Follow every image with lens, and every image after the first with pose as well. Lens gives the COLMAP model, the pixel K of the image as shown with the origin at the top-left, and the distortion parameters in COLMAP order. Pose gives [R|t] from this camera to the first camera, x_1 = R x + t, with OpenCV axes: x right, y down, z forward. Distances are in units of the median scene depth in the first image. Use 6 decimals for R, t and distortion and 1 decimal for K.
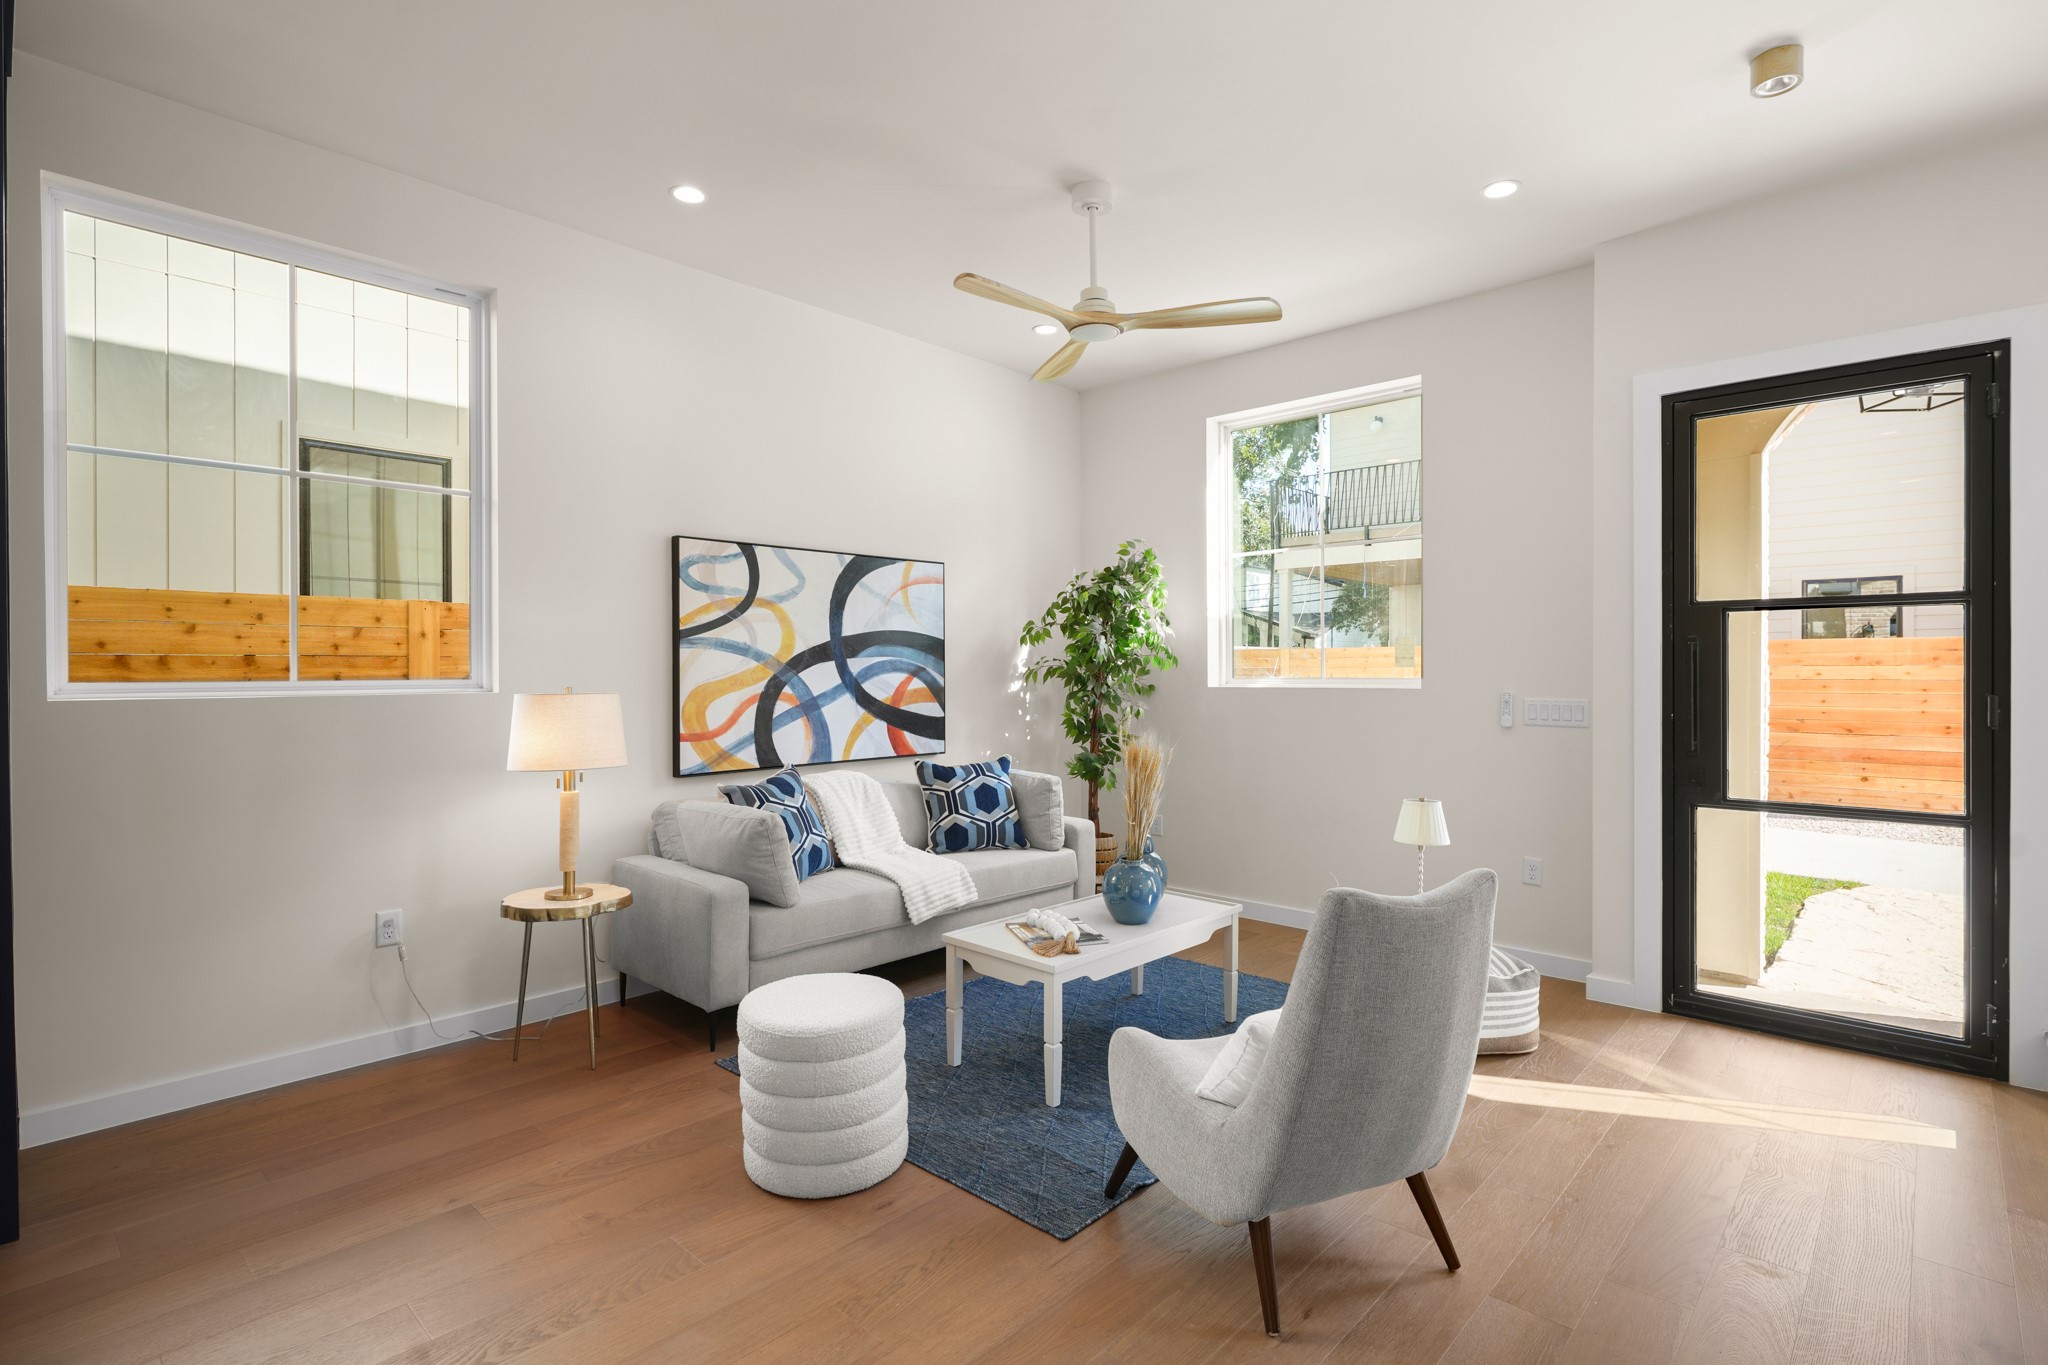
lens RADIAL K [[993.1, 0, 1000.0], [0, 993.1, 675.9], [0, 0, 1]] dist [-0.007461, 0.002187]
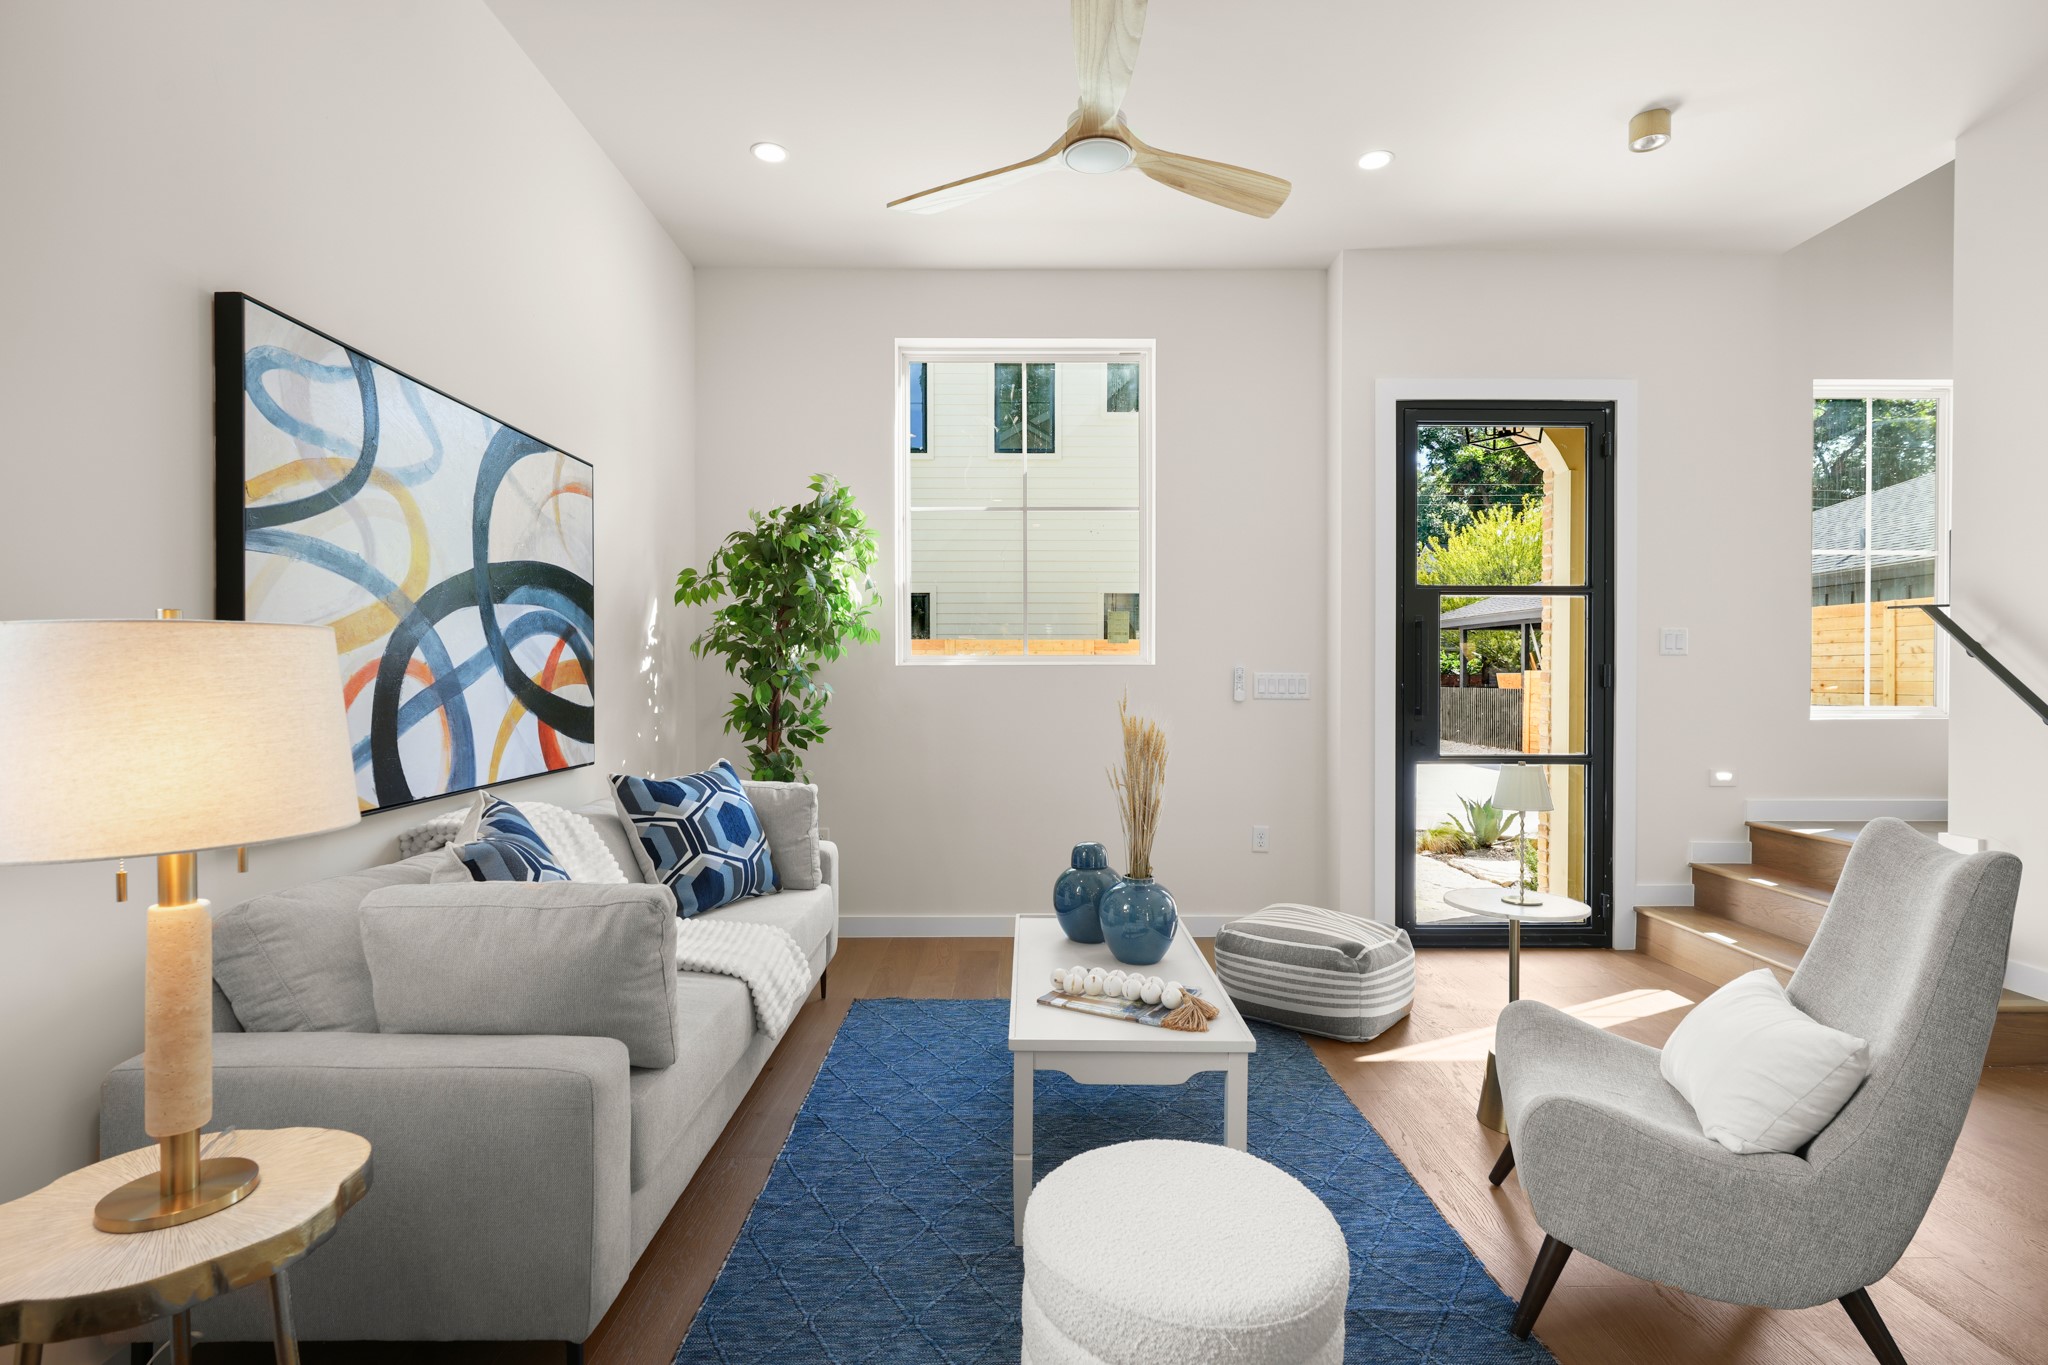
lens RADIAL K [[993.1, 0, 1017.6], [0, 993.1, 685.2], [0, 0, 1]] dist [-0.007461, 0.002187]
pose [[0.715776, -0.004725, 0.698314, -0.347898], [0.001174, 0.999984, 0.005562, 0.027285], [-0.698329, -0.003162, 0.715770, 0.402890]]
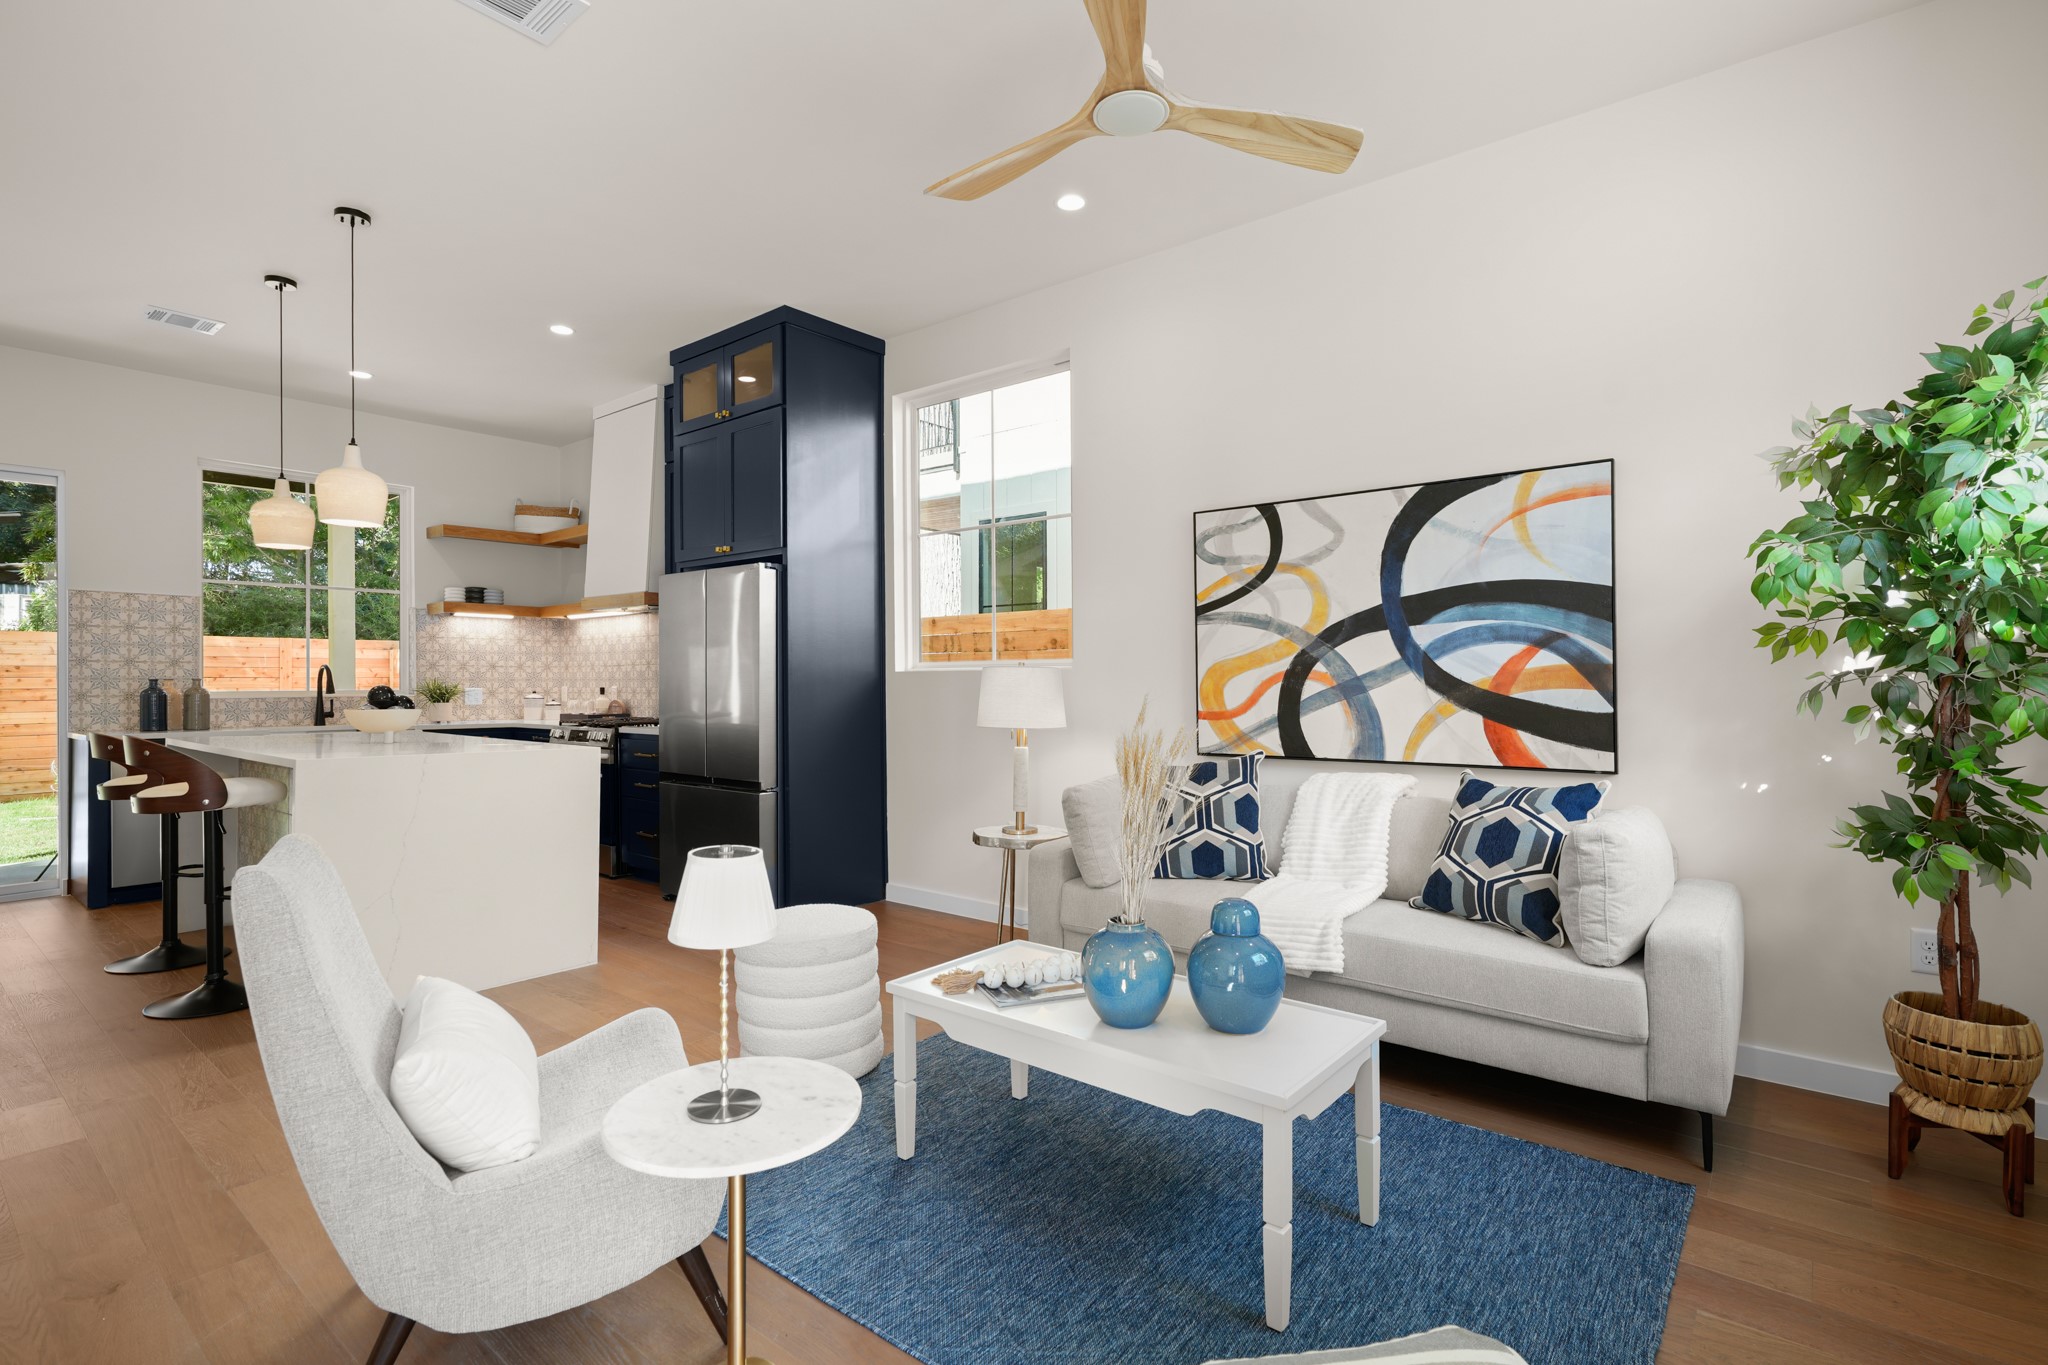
lens RADIAL K [[958.8, 0, 1030.4], [0, 958.8, 678.2], [0, 0, 1]] dist [0.004093, 0.000652]
pose [[0.094265, 0.002346, -0.995544, 0.560045], [-0.001078, 0.999997, 0.002254, 0.021256], [0.995547, 0.000861, 0.094267, 0.672723]]
